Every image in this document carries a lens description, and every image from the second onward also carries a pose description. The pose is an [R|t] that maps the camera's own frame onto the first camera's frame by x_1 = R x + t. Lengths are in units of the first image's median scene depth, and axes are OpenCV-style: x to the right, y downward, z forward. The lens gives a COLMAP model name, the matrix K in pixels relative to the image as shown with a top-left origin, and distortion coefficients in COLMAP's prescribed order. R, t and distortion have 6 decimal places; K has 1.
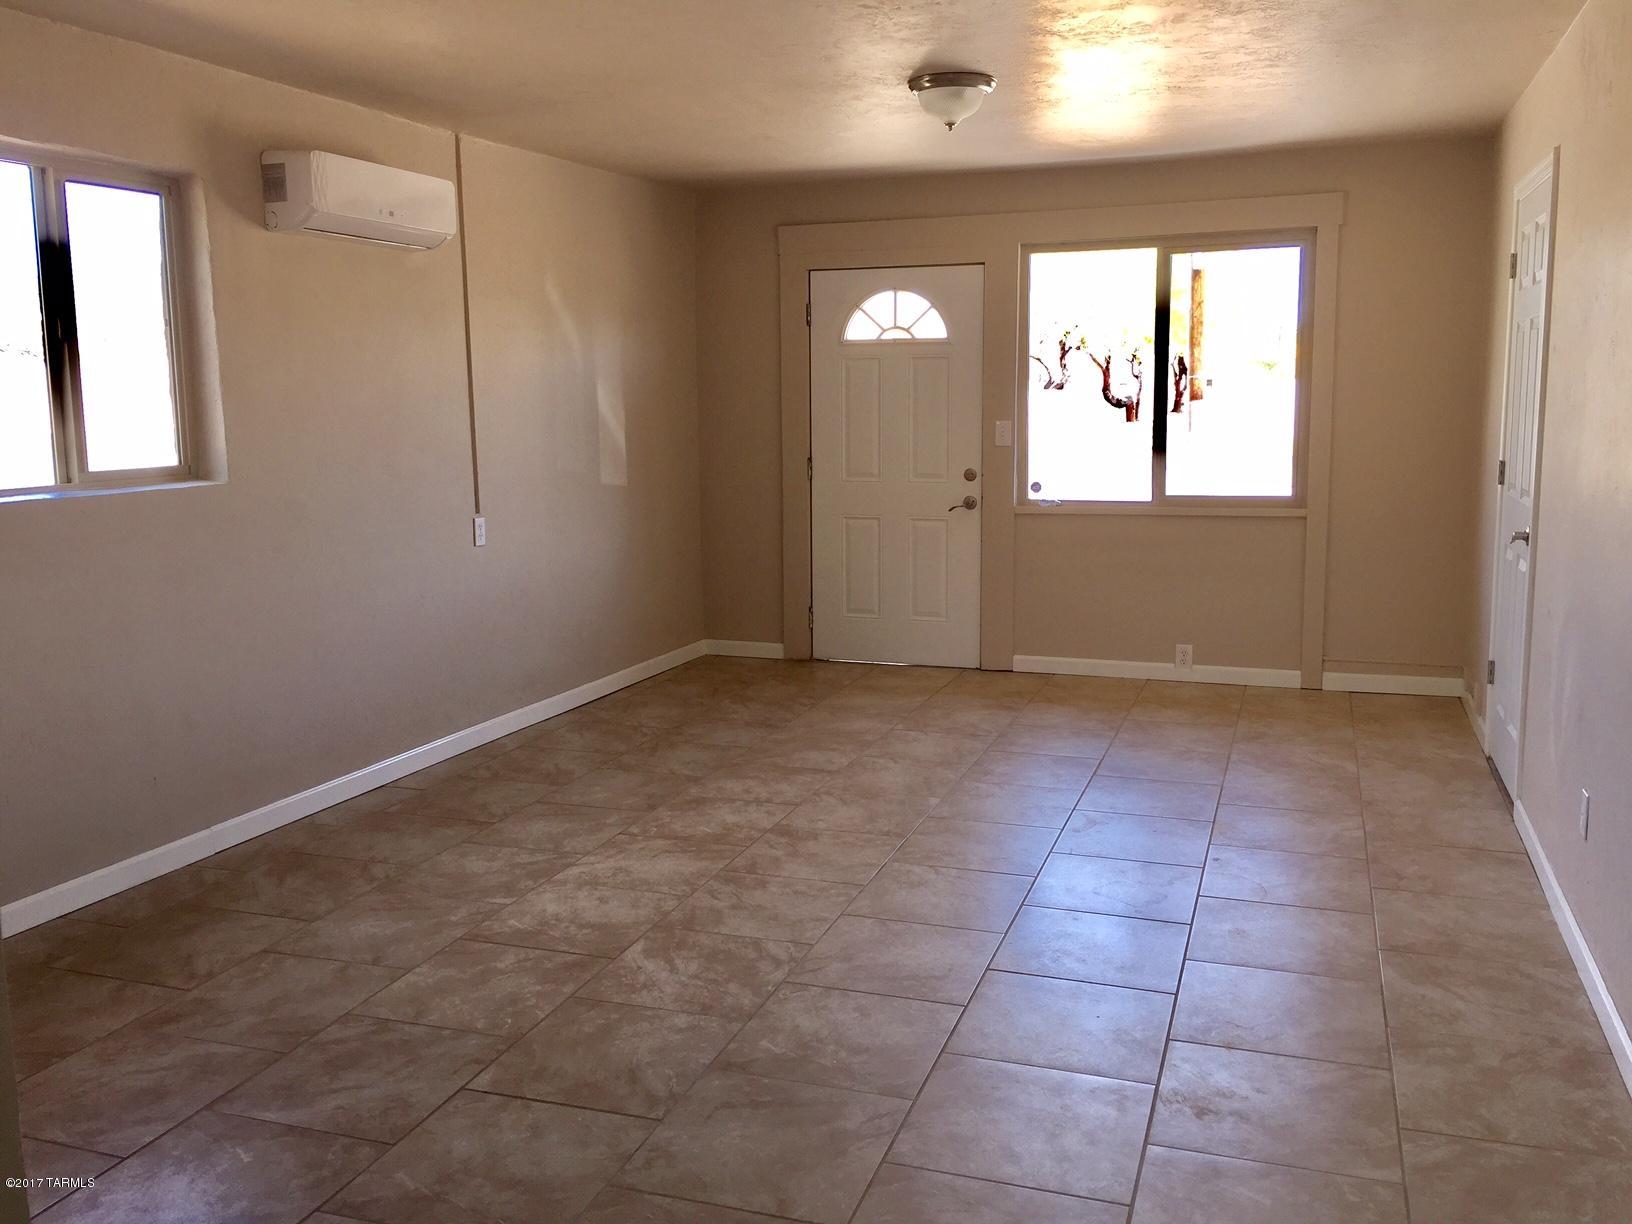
lens RADIAL K [[1415.7, 0, 818.5], [0, 1415.7, 609.2], [0, 0, 1]] dist [0.077412, -0.100473]
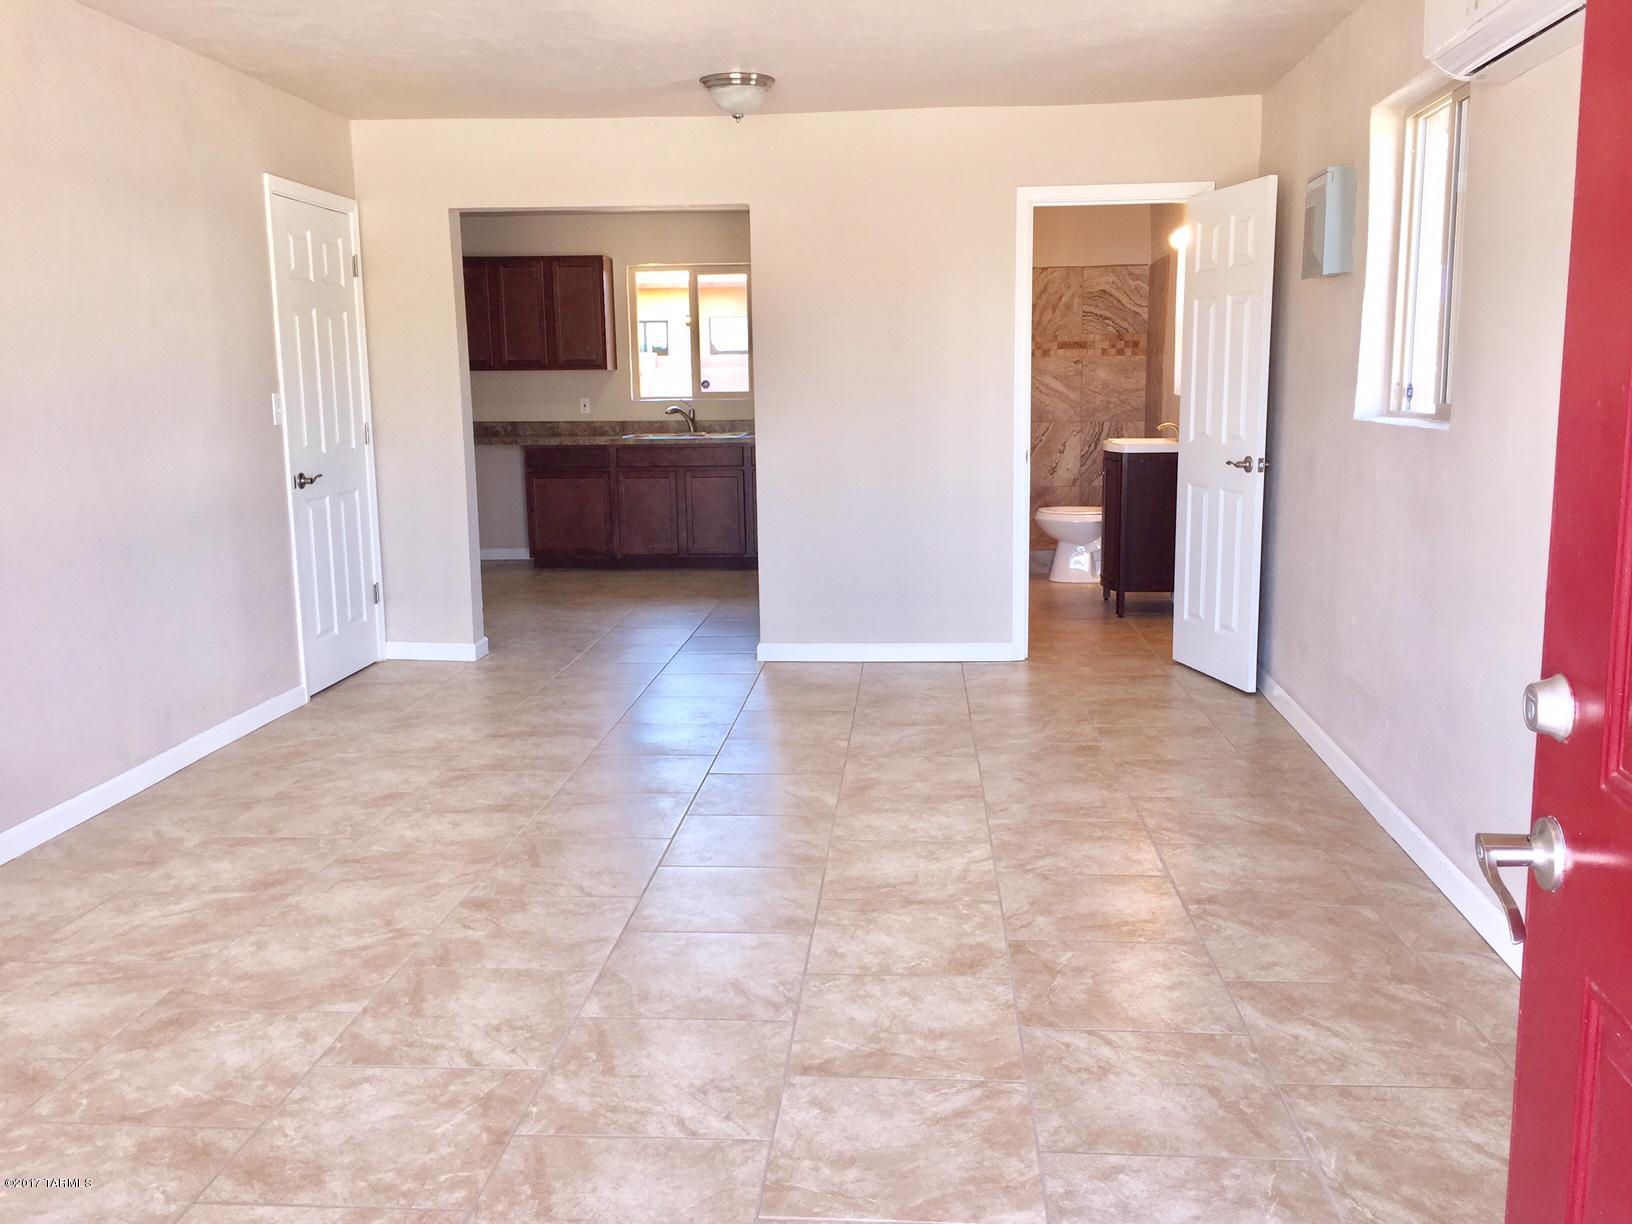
lens RADIAL K [[1415.7, 0, 812.9], [0, 1415.7, 603.5], [0, 0, 1]] dist [0.077412, -0.100473]
pose [[-0.966693, 0.063056, -0.248051, 0.150665], [-0.016197, 0.952162, 0.305165, -0.248698], [0.255427, 0.299019, -0.919426, 1.774120]]
